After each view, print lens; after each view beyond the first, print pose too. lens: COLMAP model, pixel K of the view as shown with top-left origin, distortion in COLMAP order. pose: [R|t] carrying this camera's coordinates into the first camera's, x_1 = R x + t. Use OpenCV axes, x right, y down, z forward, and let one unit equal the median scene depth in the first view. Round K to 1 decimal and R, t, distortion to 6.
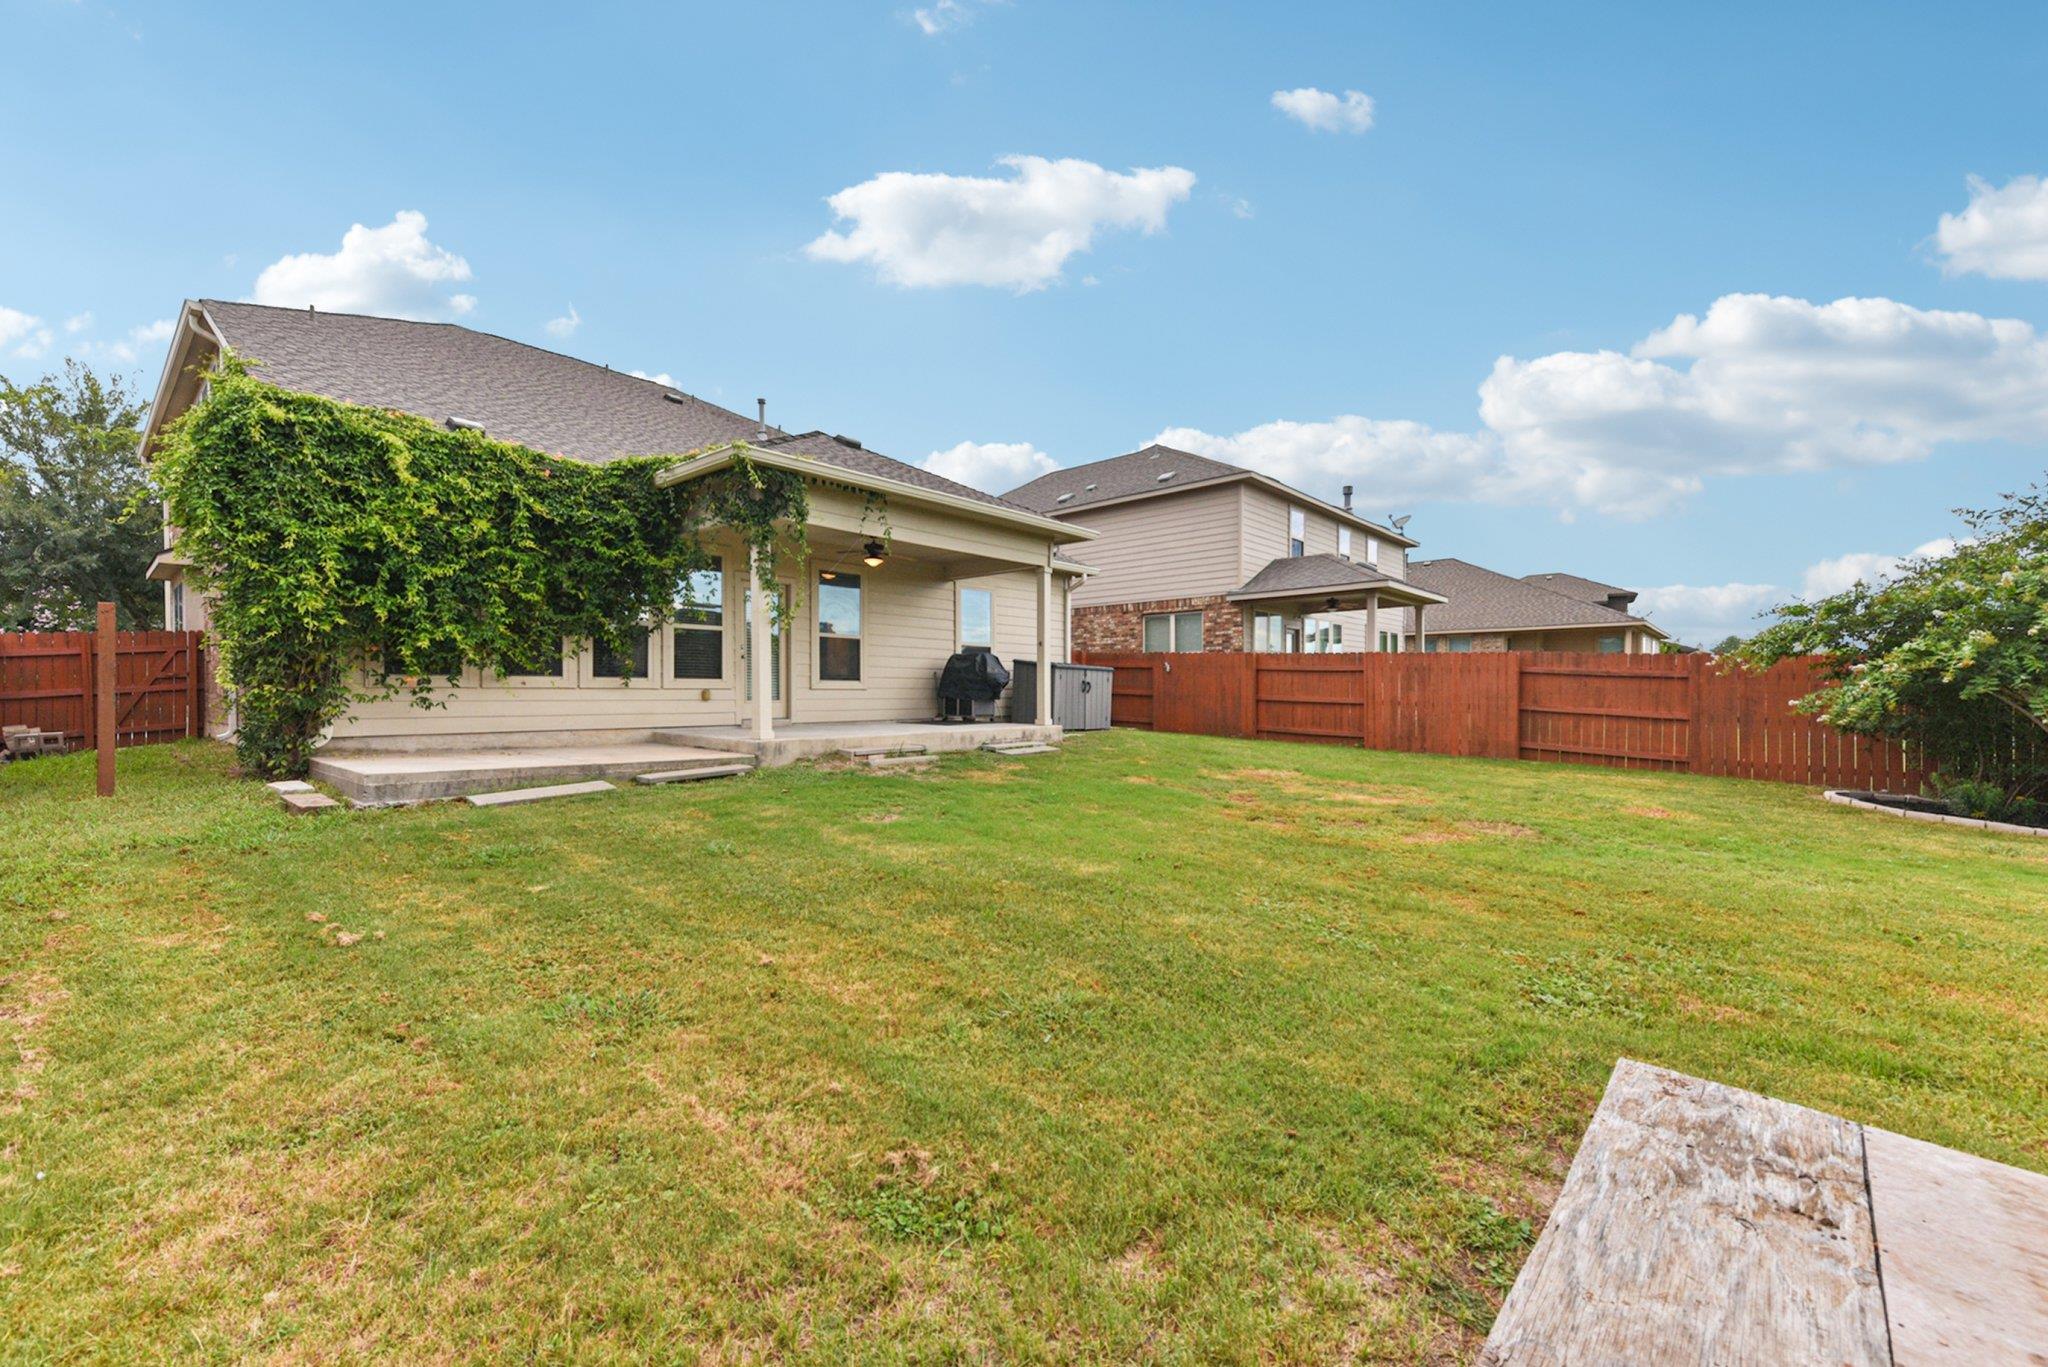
lens RADIAL K [[817.7, 0, 1008.4], [0, 817.7, 690.7], [0, 0, 1]] dist [0.031057, 0.000162]
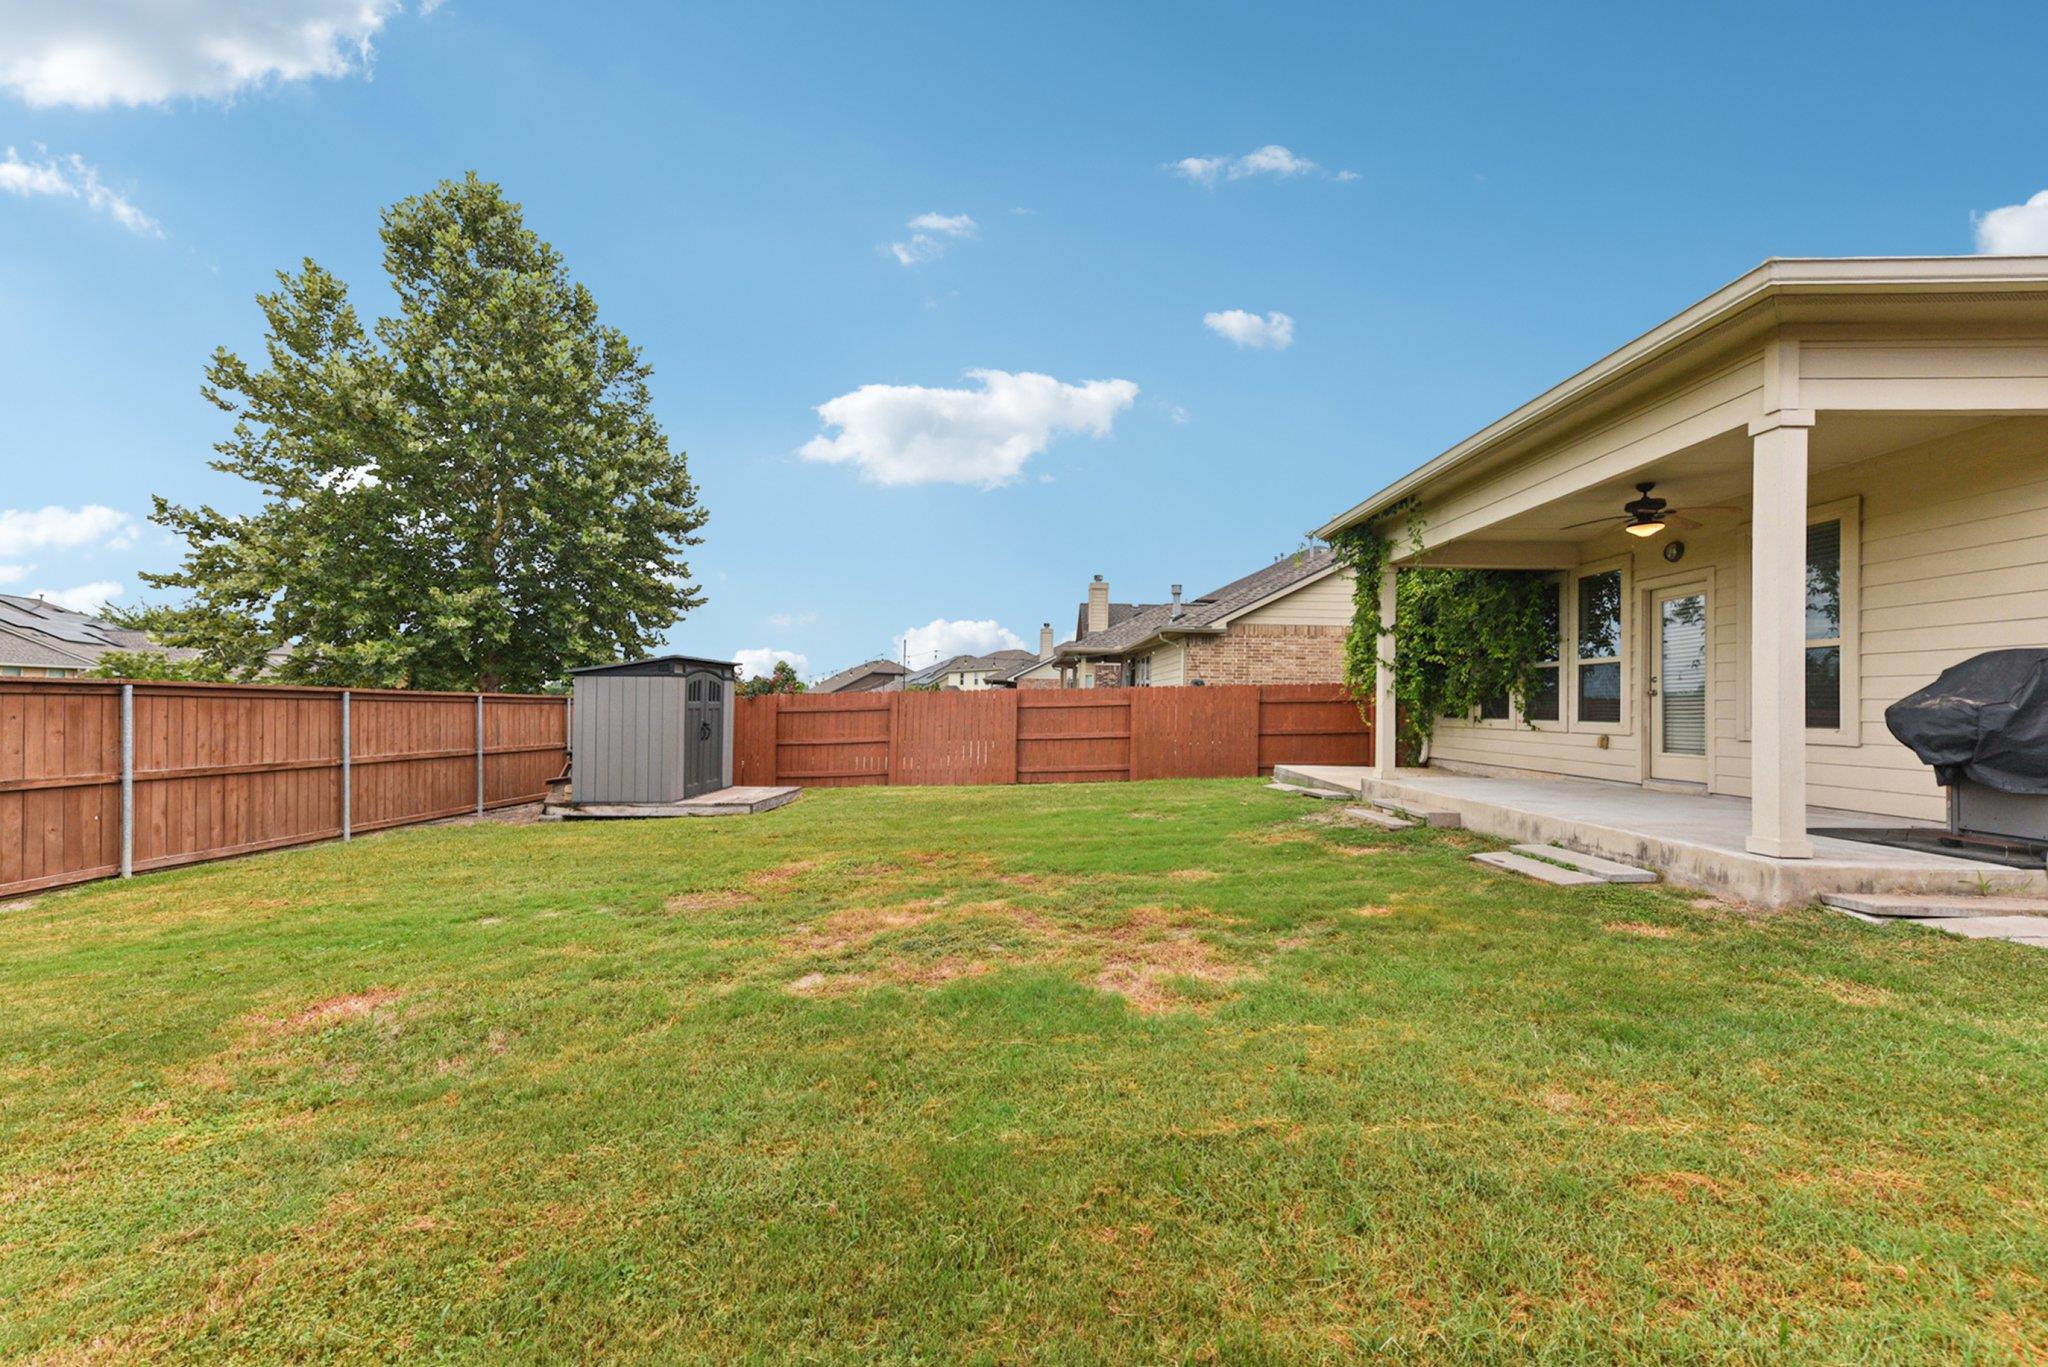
lens RADIAL K [[818.5, 0, 1018.8], [0, 818.5, 709.5], [0, 0, 1]] dist [0.031860, 0.000156]
pose [[-0.728430, -0.015411, -0.684947, 0.556109], [-0.017838, 0.999835, -0.003525, -0.009523], [0.684888, 0.009650, -0.728584, 1.036385]]
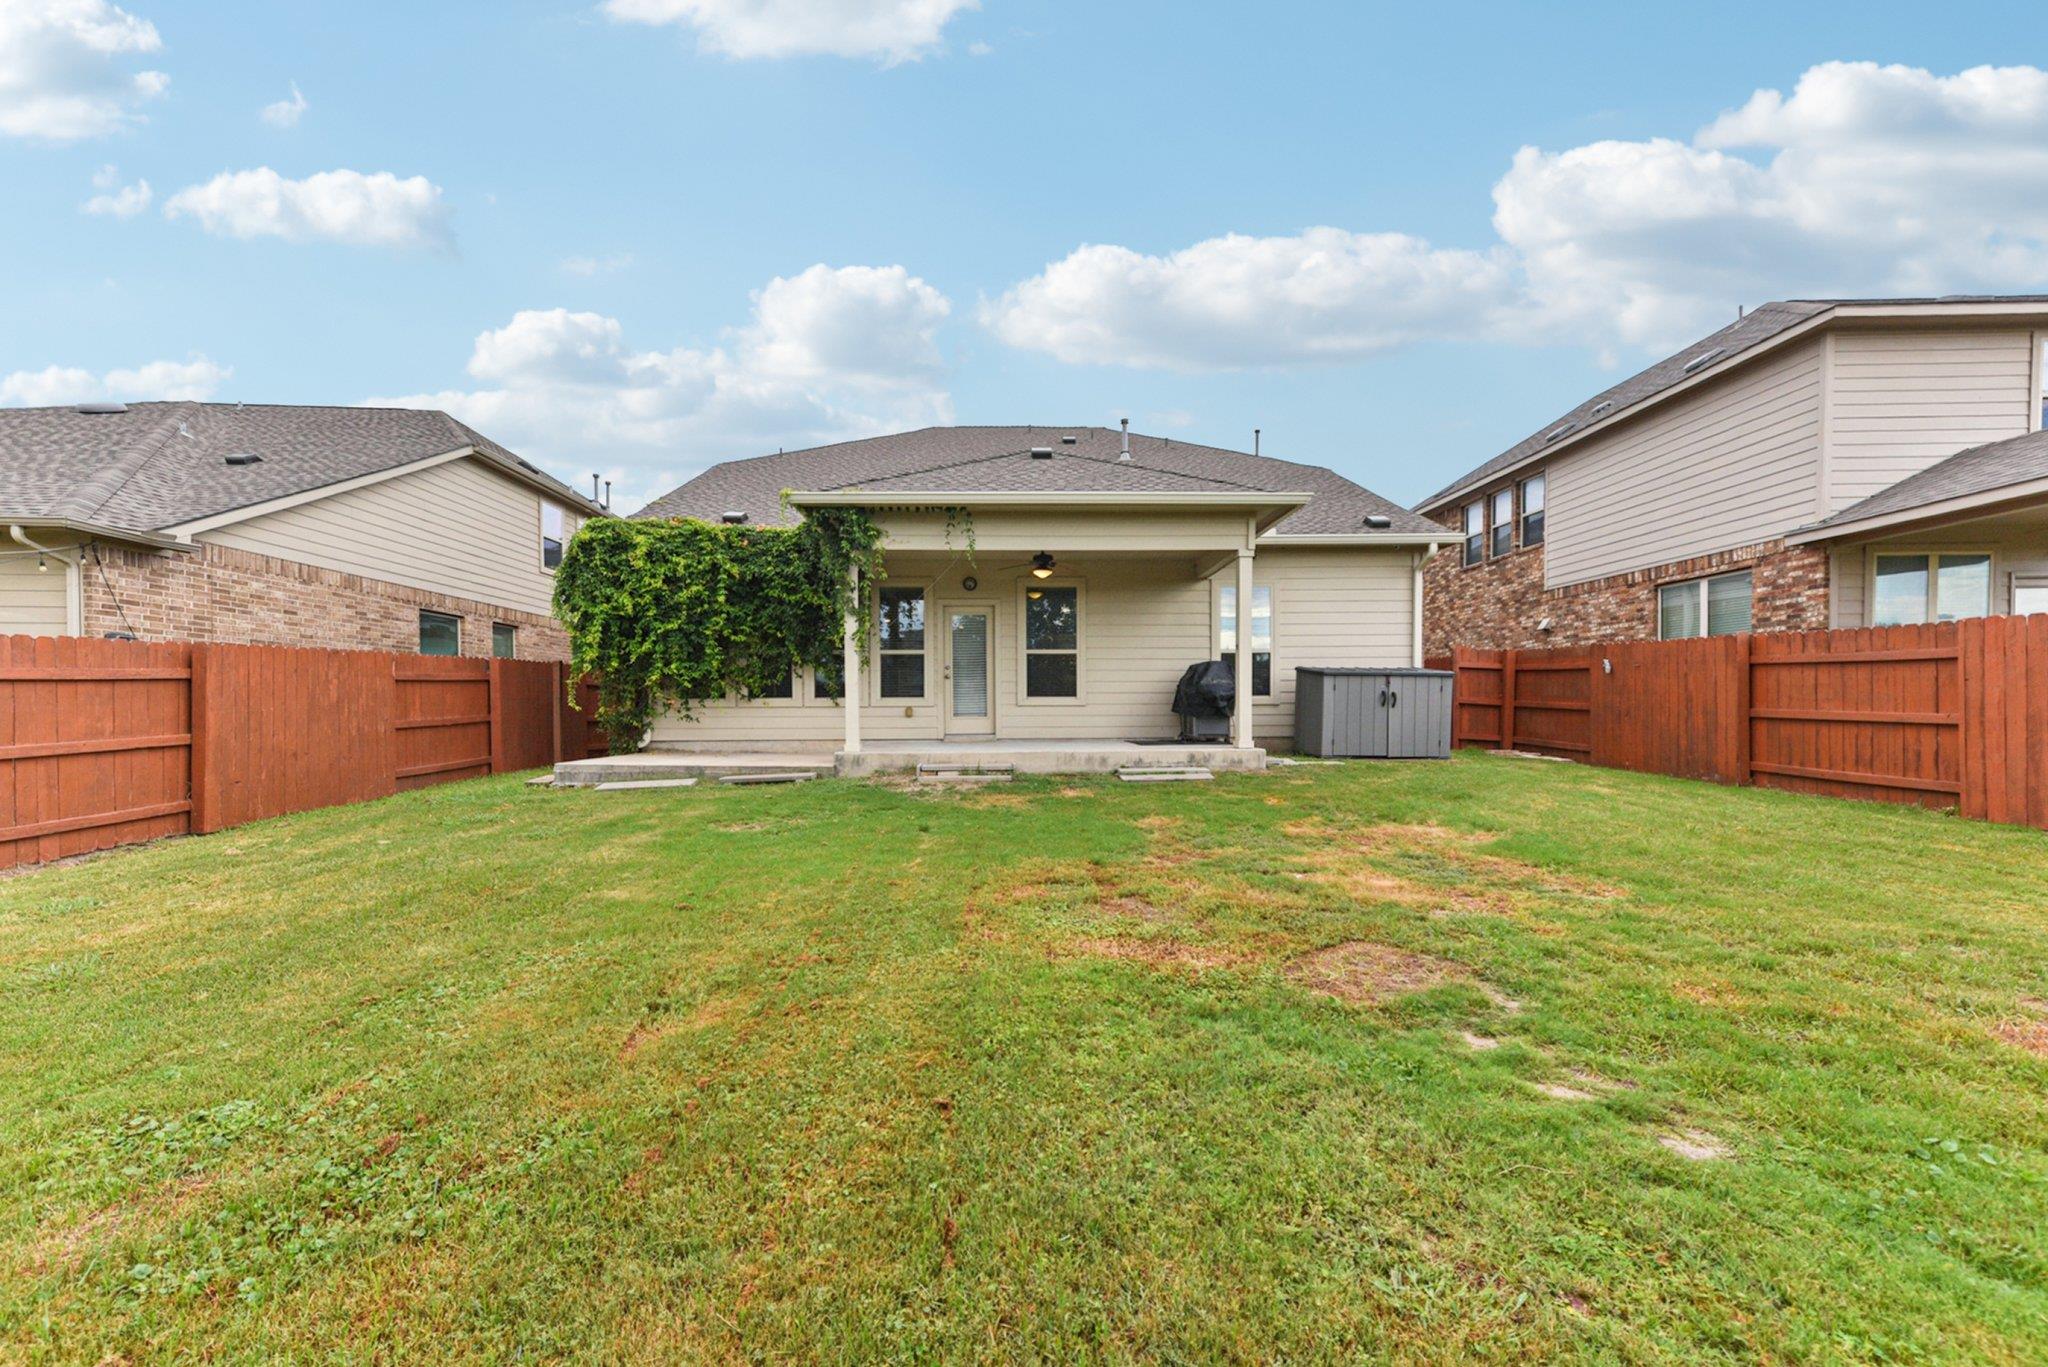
lens RADIAL K [[818.5, 0, 1018.8], [0, 818.5, 709.5], [0, 0, 1]] dist [0.031860, 0.000156]
pose [[0.693082, -0.005994, -0.720834, 0.466475], [0.007719, 0.999970, -0.000894, 0.003486], [0.720817, -0.004944, 0.693108, 0.281010]]
